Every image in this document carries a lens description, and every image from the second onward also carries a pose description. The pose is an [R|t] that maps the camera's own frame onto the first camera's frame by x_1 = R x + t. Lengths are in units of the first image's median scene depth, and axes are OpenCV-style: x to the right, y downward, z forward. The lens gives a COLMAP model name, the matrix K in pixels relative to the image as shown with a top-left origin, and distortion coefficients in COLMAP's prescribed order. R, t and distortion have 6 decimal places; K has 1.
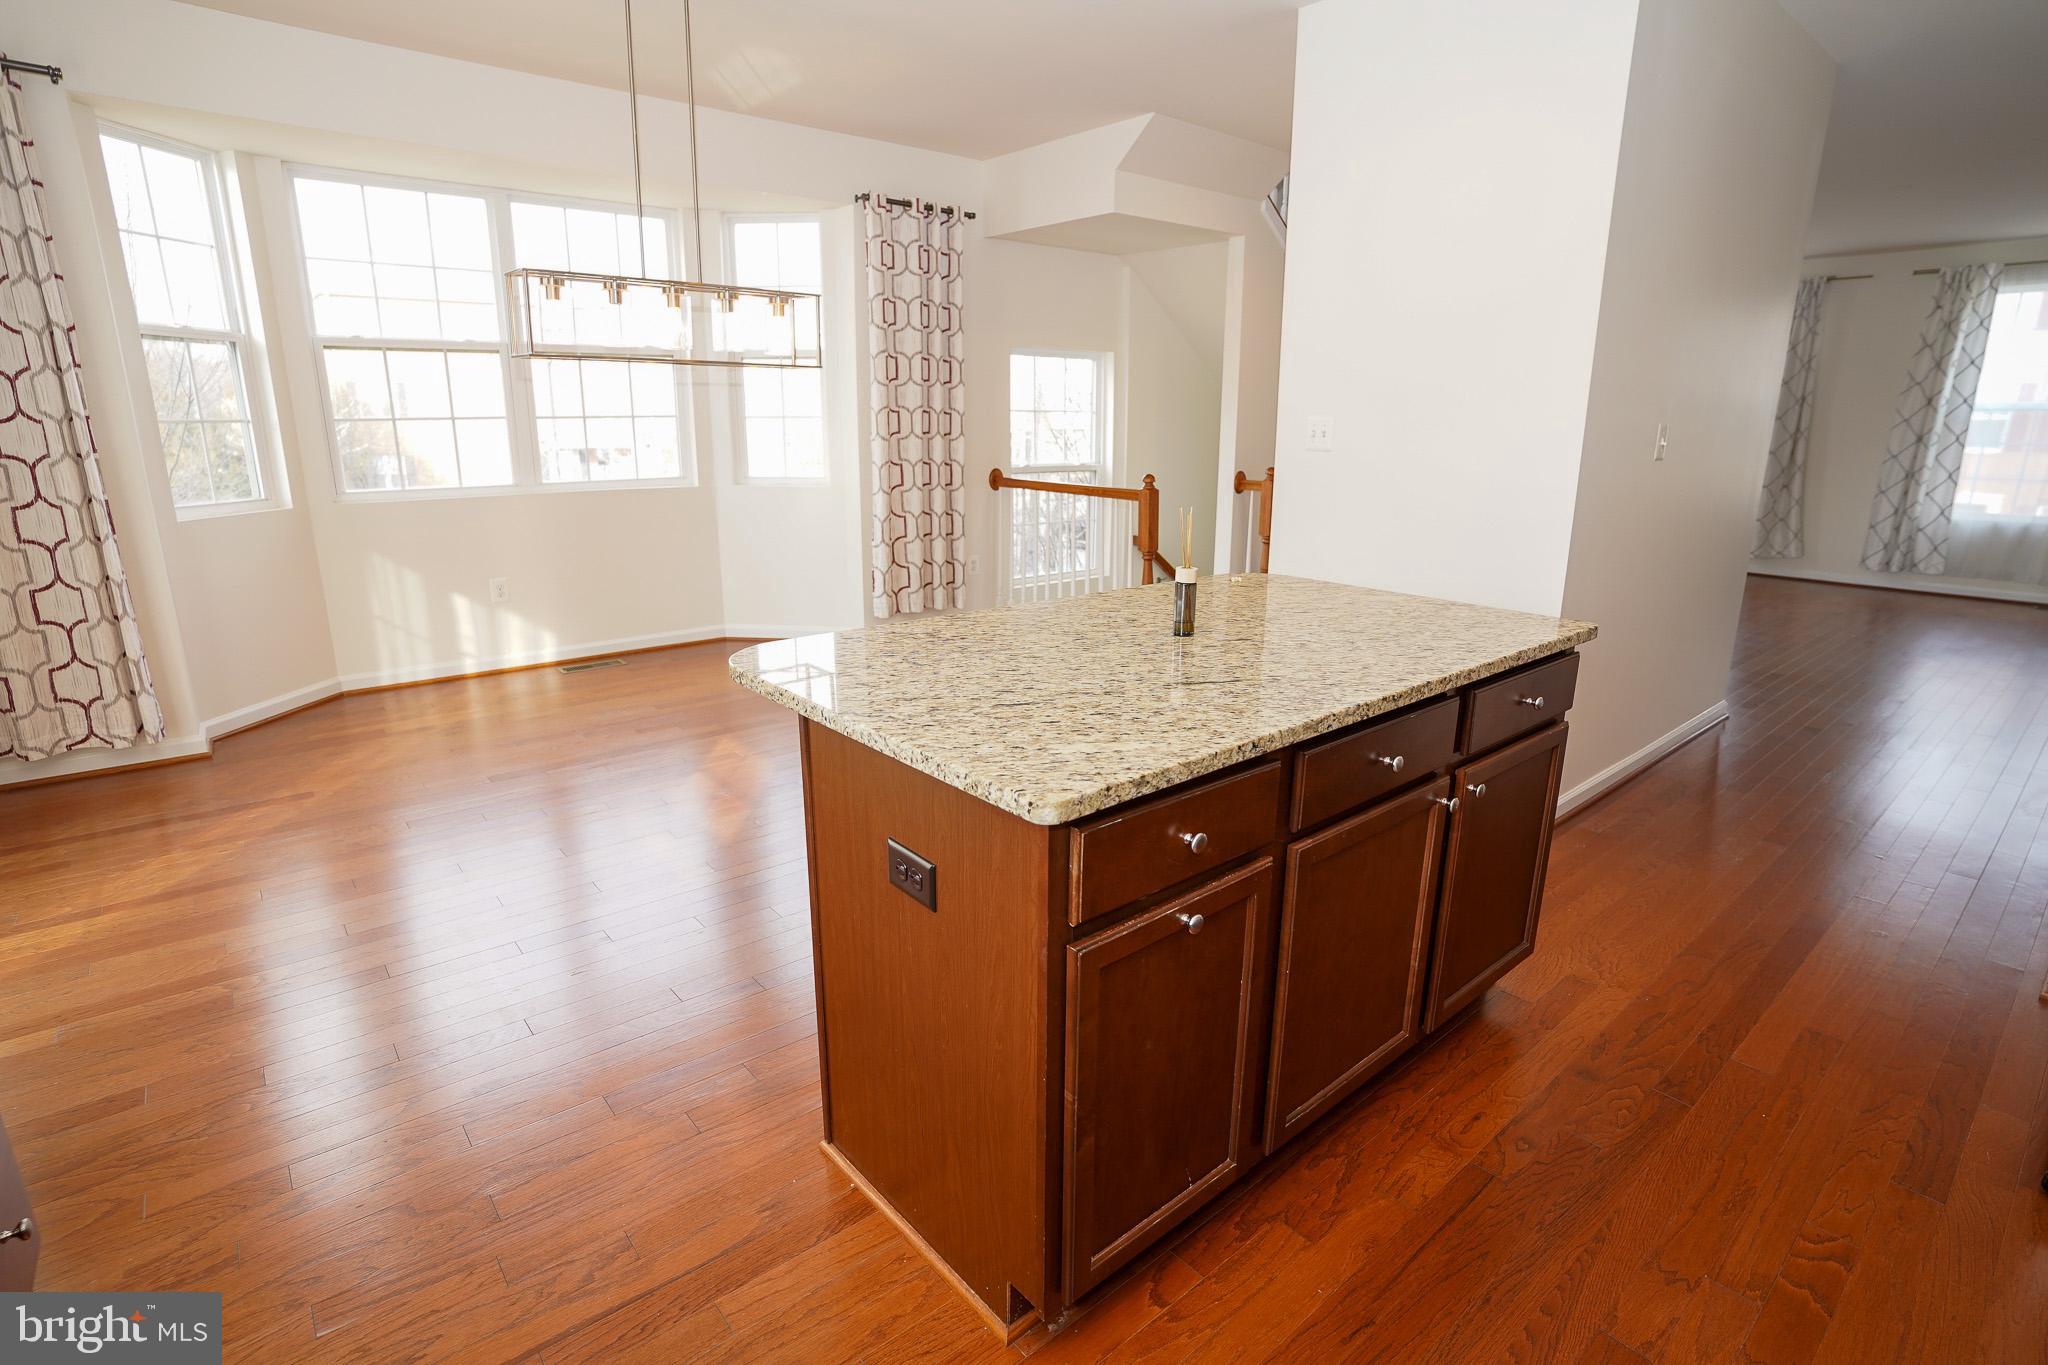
lens RADIAL K [[1006.2, 0, 1008.9], [0, 1006.2, 681.1], [0, 0, 1]] dist [-0.054193, 0.018755]
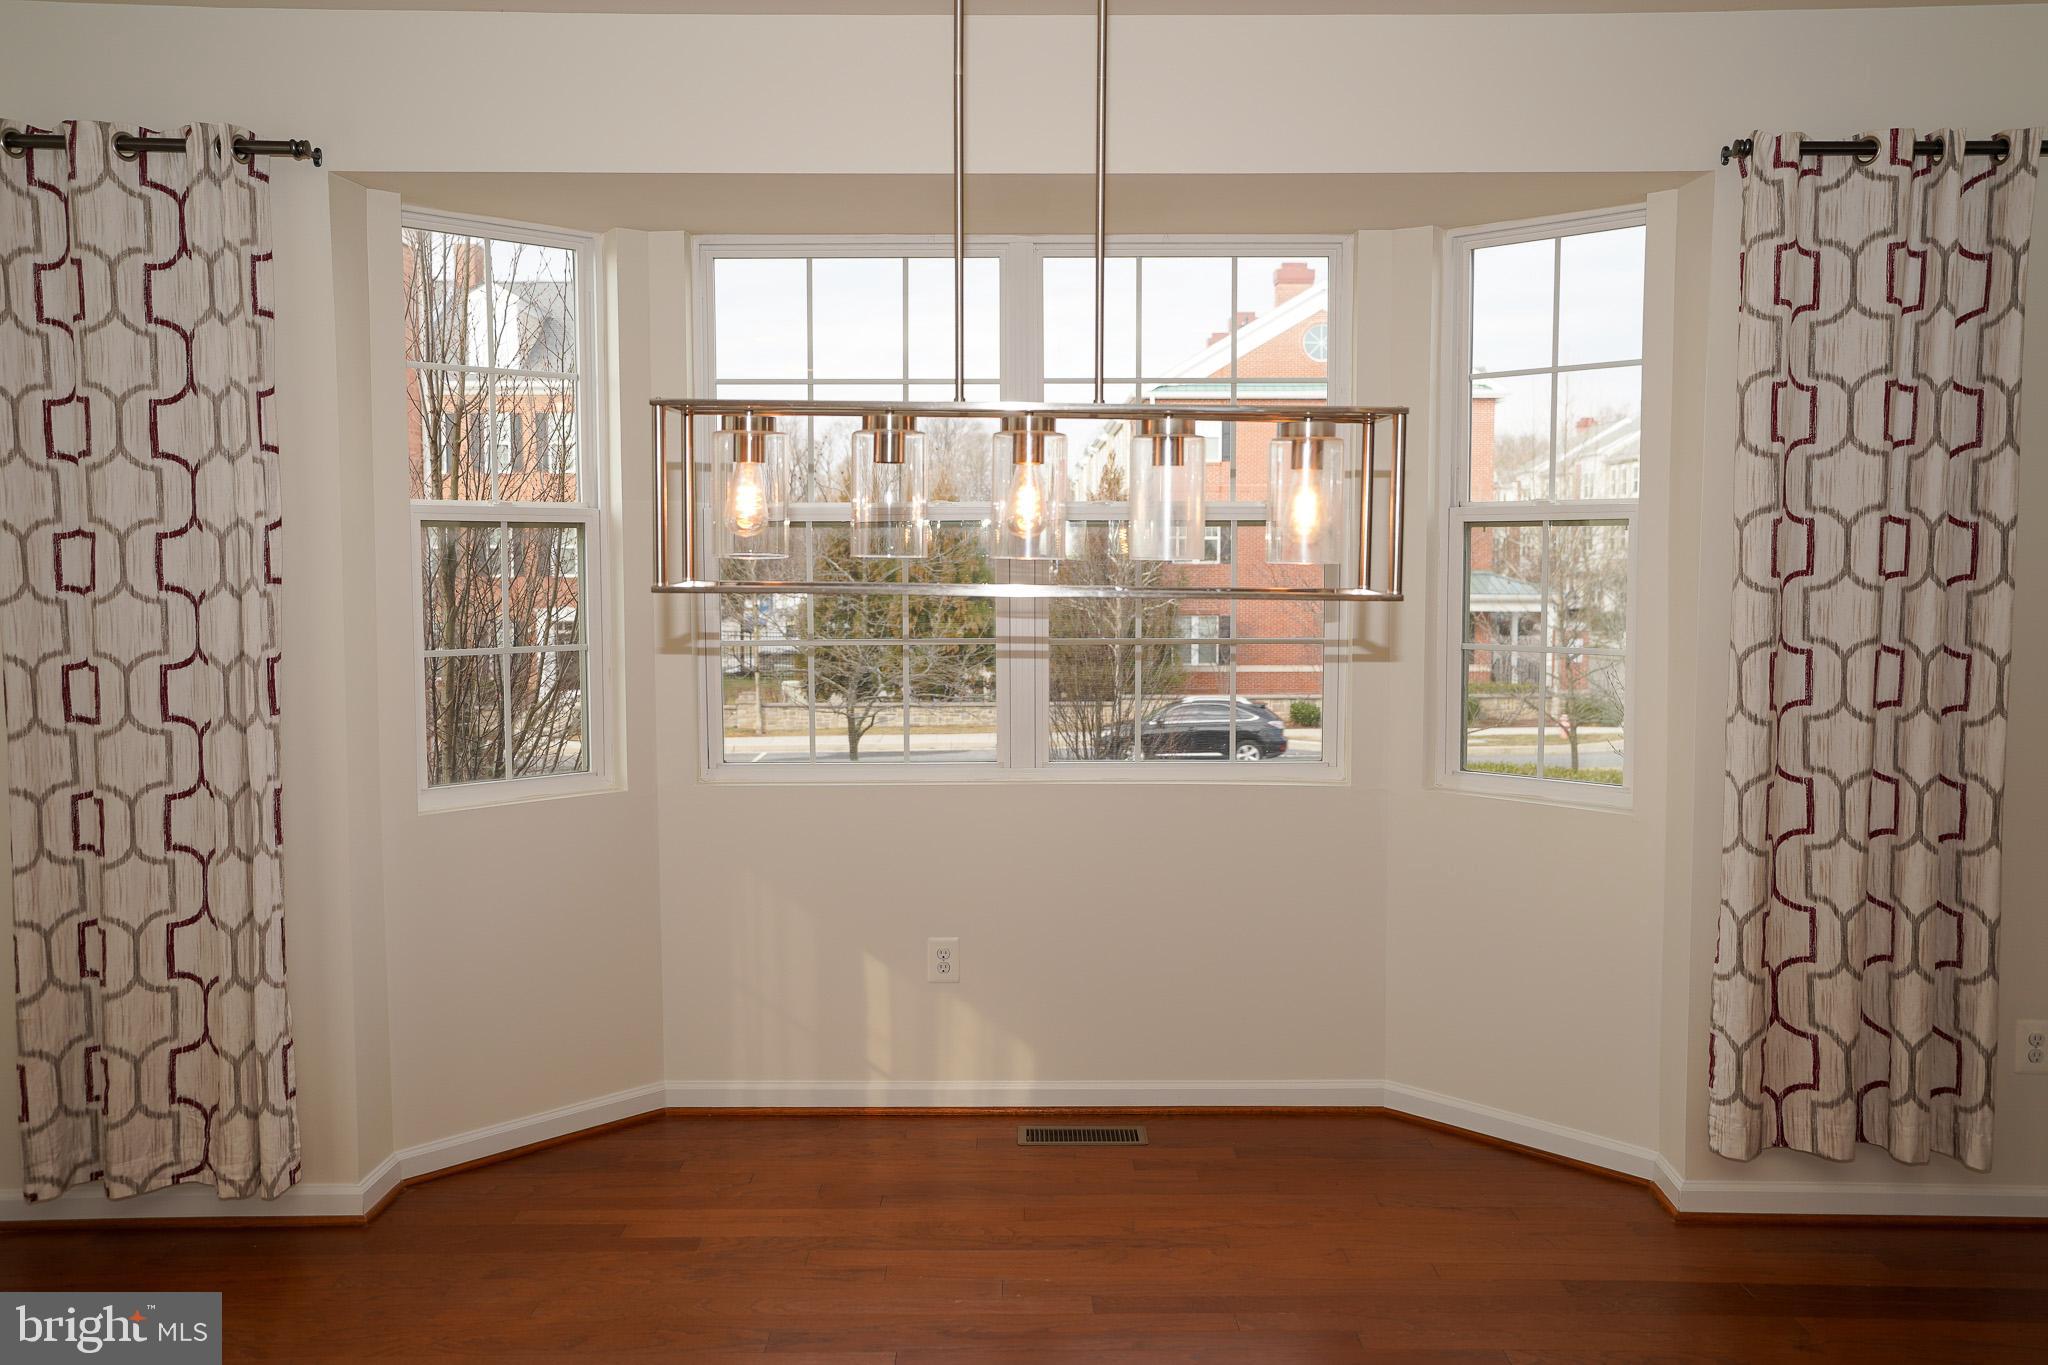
lens RADIAL K [[1594.5, 0, 1019.6], [0, 1594.5, 678.3], [0, 0, 1]] dist [0.026733, 0.006561]
pose [[0.772978, 0.044472, -0.632872, 0.055136], [-0.154658, 0.980655, -0.119985, -0.139484], [0.615293, 0.190624, 0.764903, 0.333704]]
